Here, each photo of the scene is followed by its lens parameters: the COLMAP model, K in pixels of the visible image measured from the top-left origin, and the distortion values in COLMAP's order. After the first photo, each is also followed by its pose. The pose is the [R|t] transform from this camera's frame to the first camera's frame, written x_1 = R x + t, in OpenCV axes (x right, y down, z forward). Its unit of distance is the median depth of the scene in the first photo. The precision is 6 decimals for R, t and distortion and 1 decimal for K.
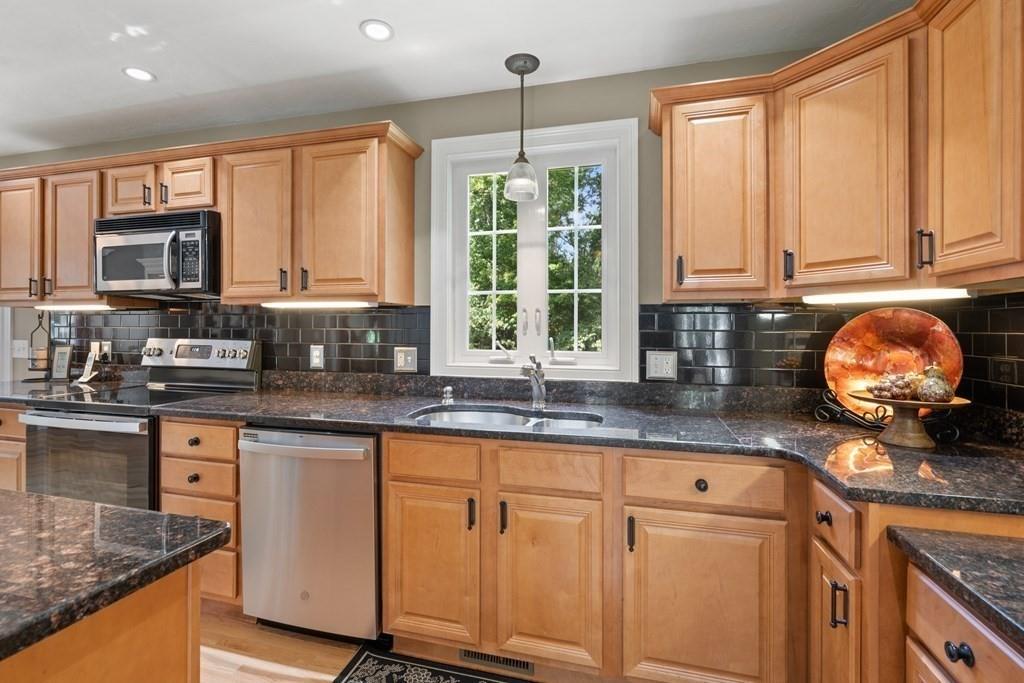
lens RADIAL K [[472.3, 0, 501.2], [0, 472.3, 329.7], [0, 0, 1]] dist [-0.003638, -0.000169]
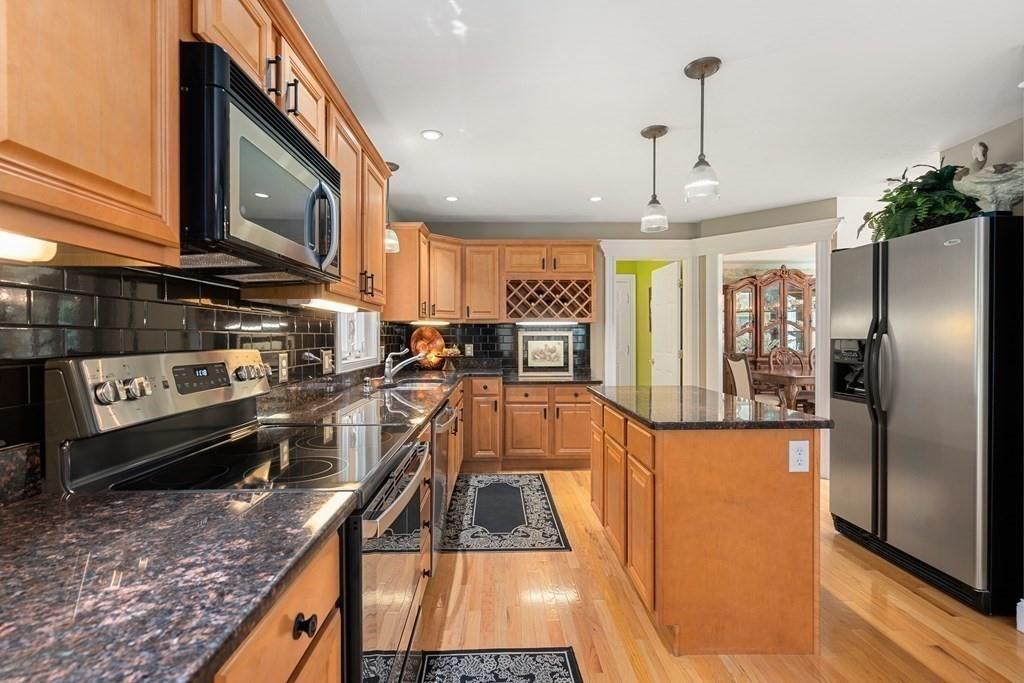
lens RADIAL K [[463.7, 0, 501.9], [0, 463.7, 337.3], [0, 0, 1]] dist [-0.001997, -0.000202]
pose [[-0.279252, -0.006169, 0.960198, -1.479129], [-0.002230, 0.999981, 0.005776, 0.000592], [-0.960215, -0.000528, -0.279261, 1.019510]]
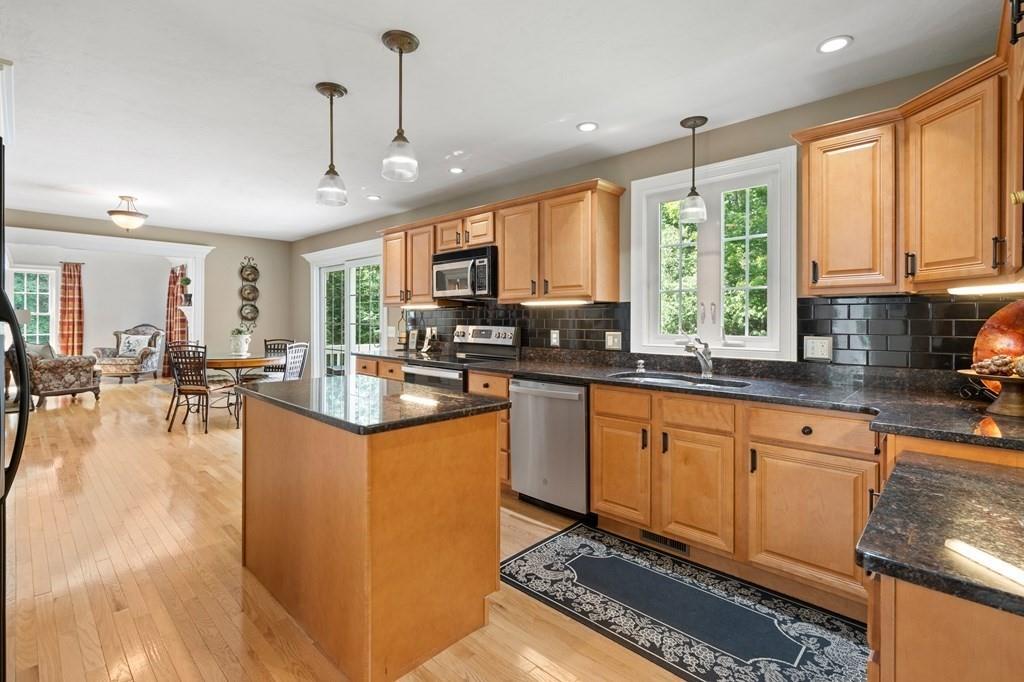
lens RADIAL K [[472.3, 0, 501.2], [0, 472.3, 329.2], [0, 0, 1]] dist [-0.003638, -0.000169]
pose [[0.874444, 0.006485, -0.485083, 0.203240], [0.002913, 0.999822, 0.018618, 0.002265], [0.485118, -0.017693, 0.874270, -0.419376]]
